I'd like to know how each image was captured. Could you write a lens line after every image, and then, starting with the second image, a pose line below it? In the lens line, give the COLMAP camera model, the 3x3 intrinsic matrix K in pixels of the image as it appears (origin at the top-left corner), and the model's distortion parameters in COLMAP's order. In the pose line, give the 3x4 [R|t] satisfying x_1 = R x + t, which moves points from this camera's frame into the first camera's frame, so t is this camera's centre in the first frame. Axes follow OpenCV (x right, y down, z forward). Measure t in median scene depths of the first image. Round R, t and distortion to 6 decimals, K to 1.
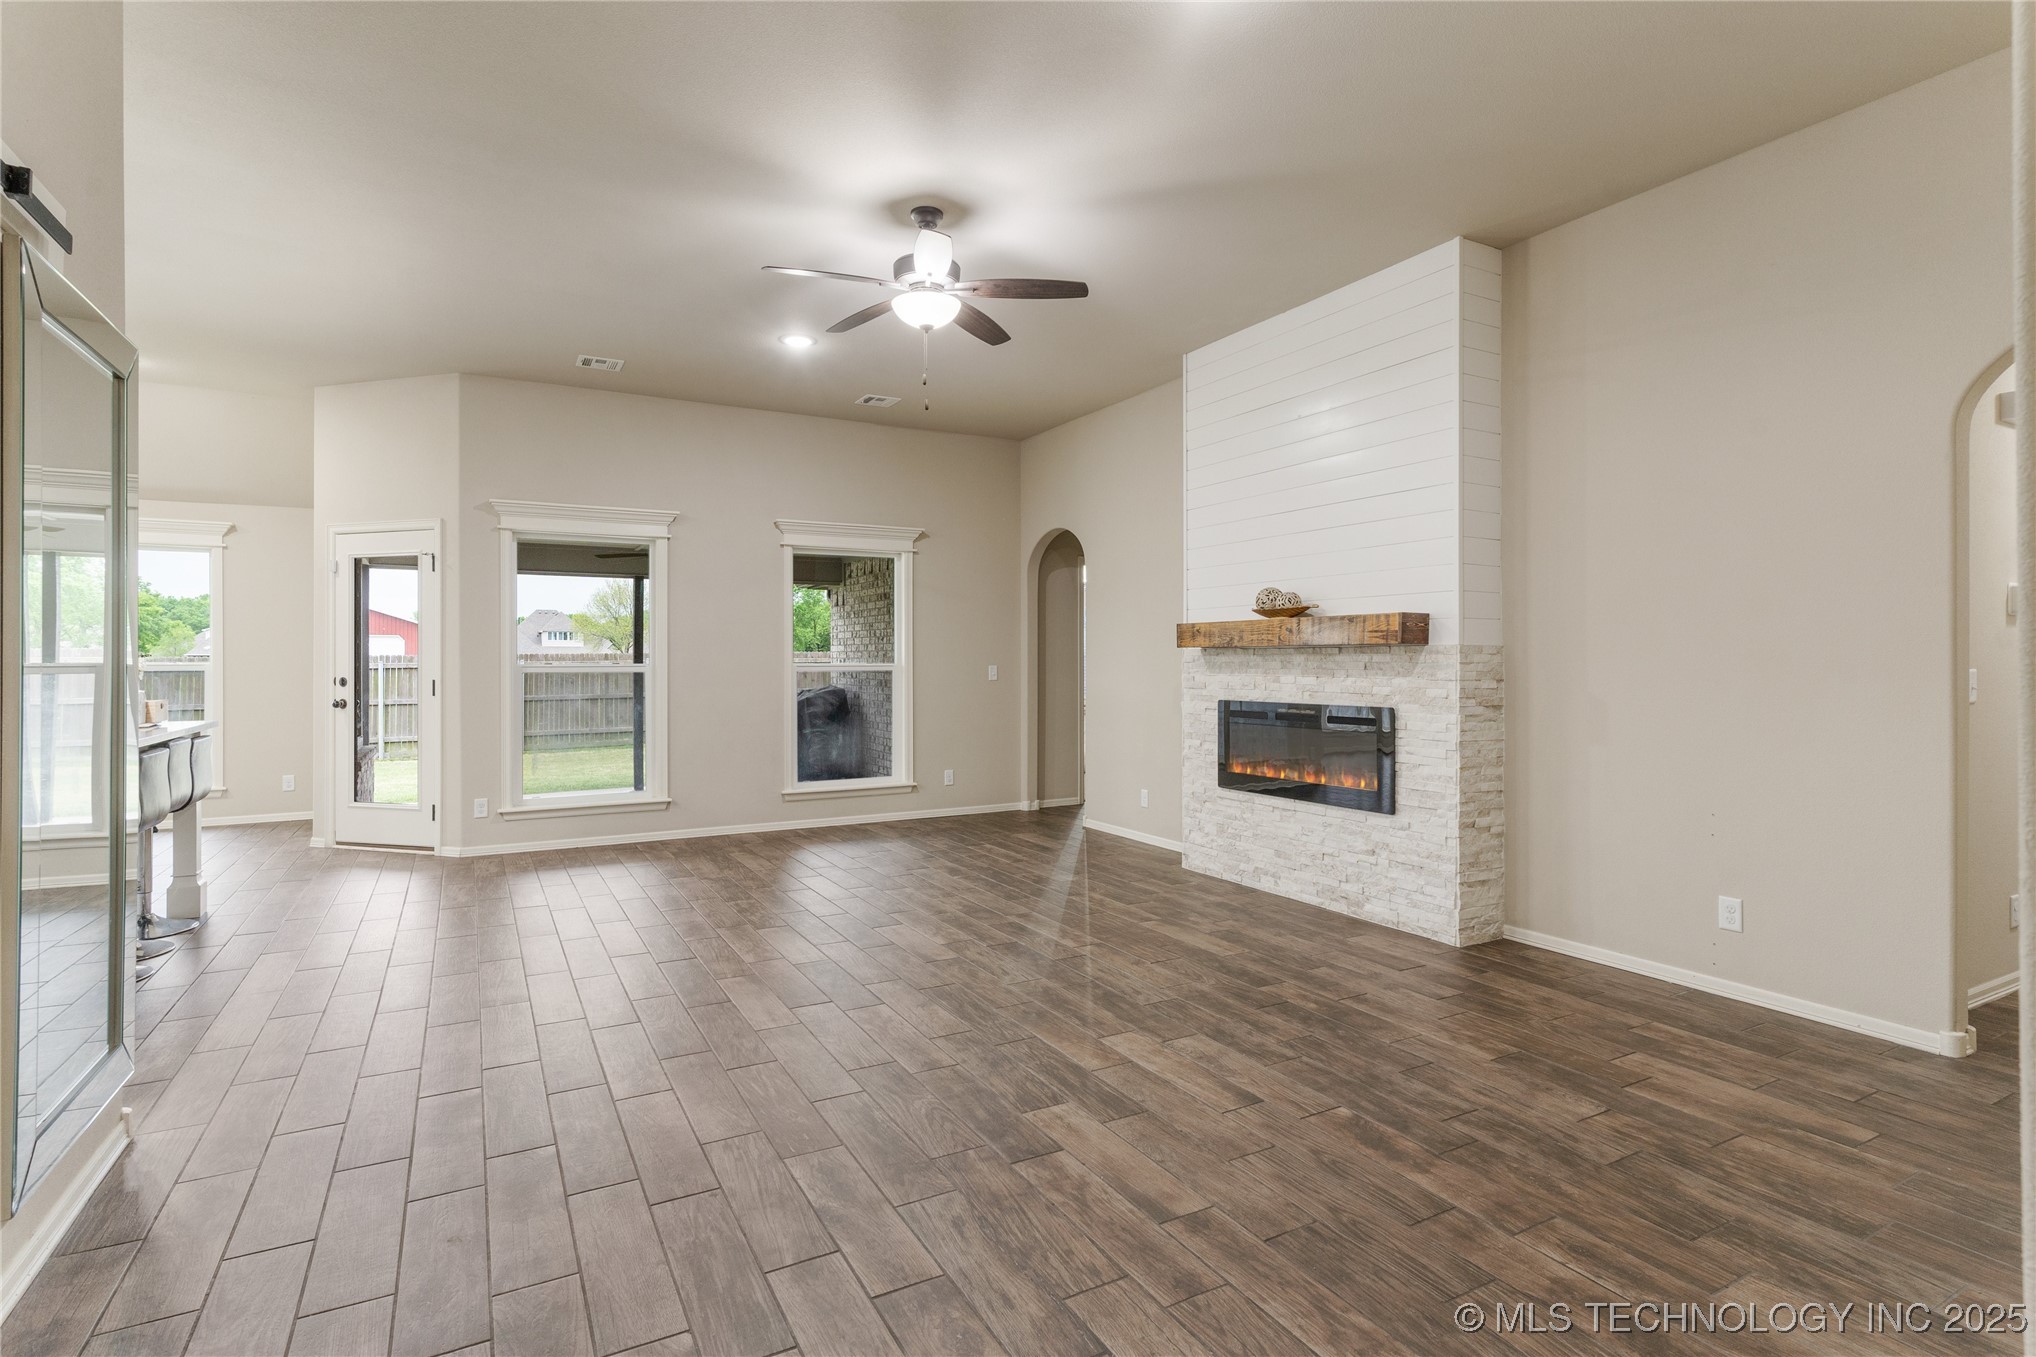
lens RADIAL K [[992.5, 0, 1021.8], [0, 992.5, 666.7], [0, 0, 1]] dist [0.004471, -0.001403]
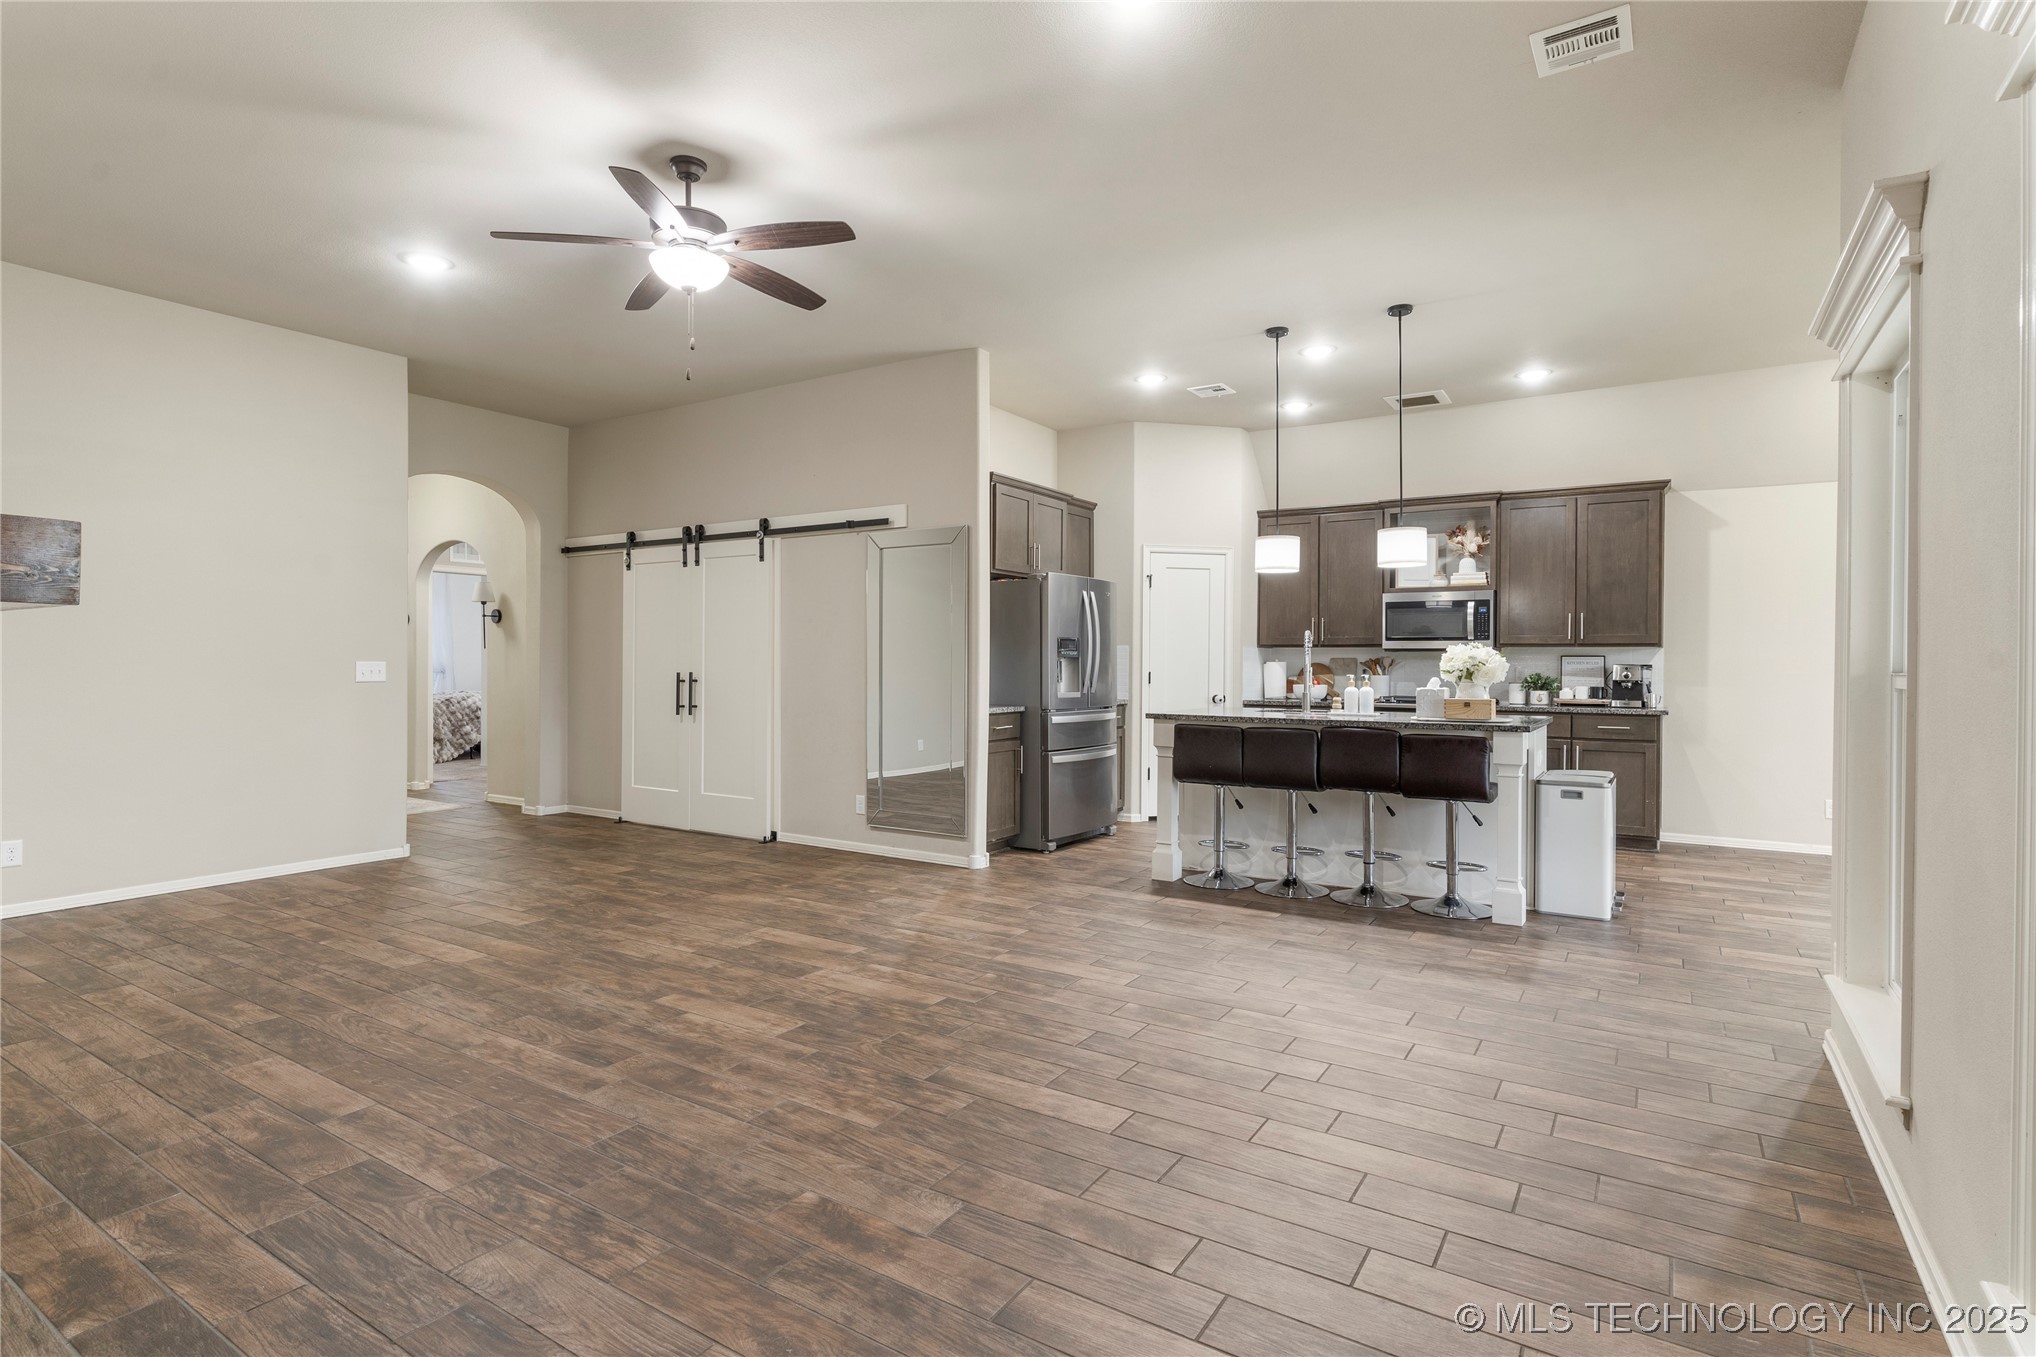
lens RADIAL K [[1008.2, 0, 998.0], [0, 1008.2, 669.4], [0, 0, 1]] dist [-0.004286, 0.001722]
pose [[-0.888068, -0.002126, -0.459707, 0.065722], [-0.008403, 0.999897, 0.011609, -0.006368], [0.459635, 0.014173, -0.887995, 1.715167]]
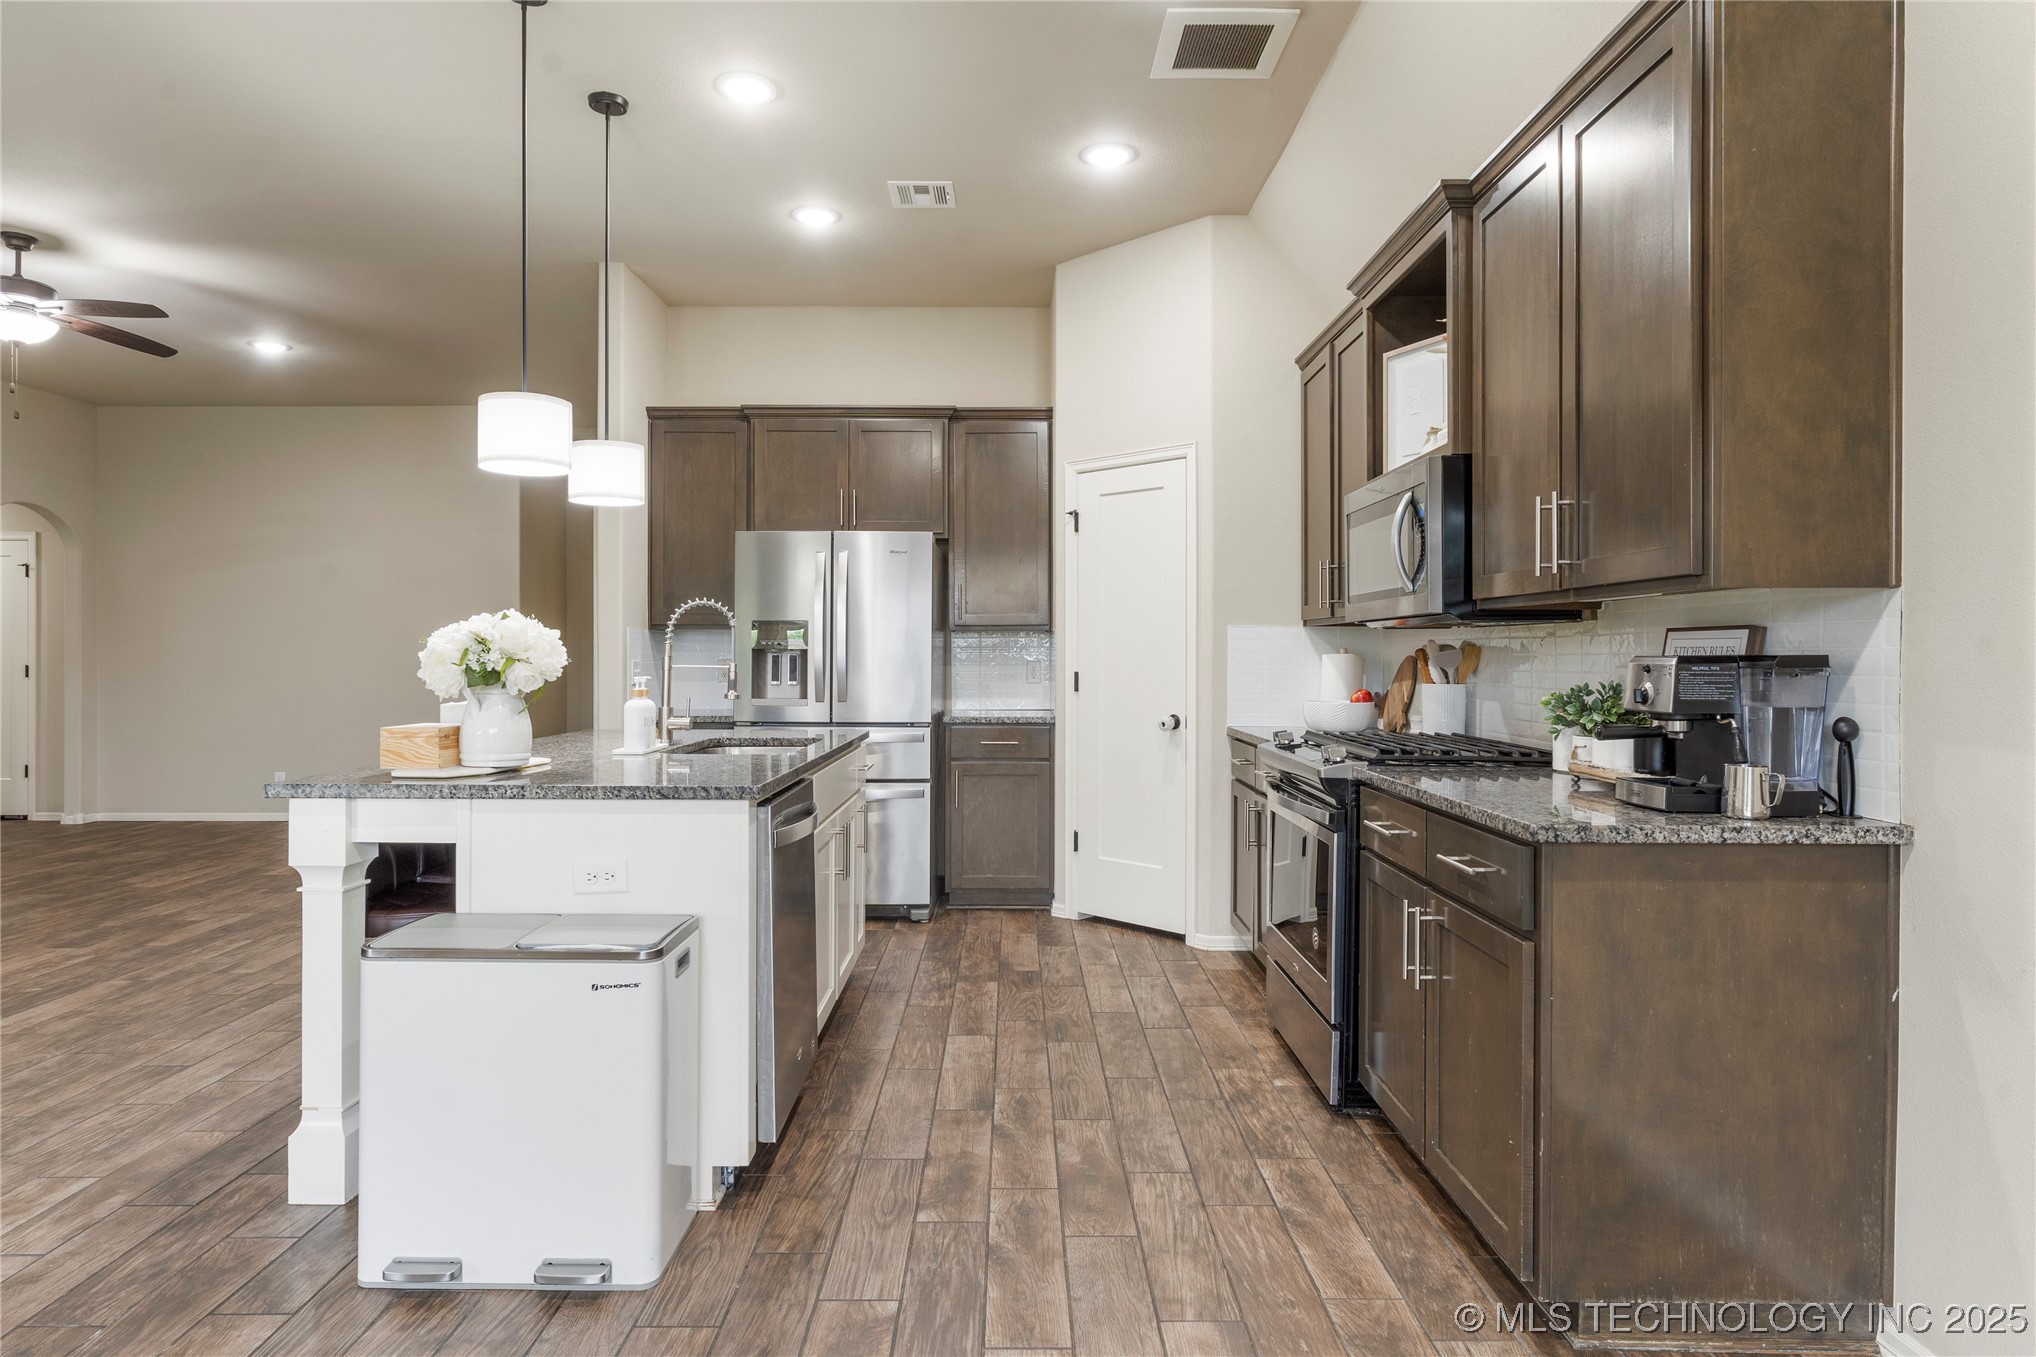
lens RADIAL K [[1140.4, 0, 1015.8], [0, 1140.4, 661.2], [0, 0, 1]] dist [-0.000739, 0.000463]
pose [[-0.873842, -0.002999, 0.486200, -1.445911], [0.000448, 0.999976, 0.006972, -0.004799], [-0.486209, 0.006311, -0.873820, 1.367145]]
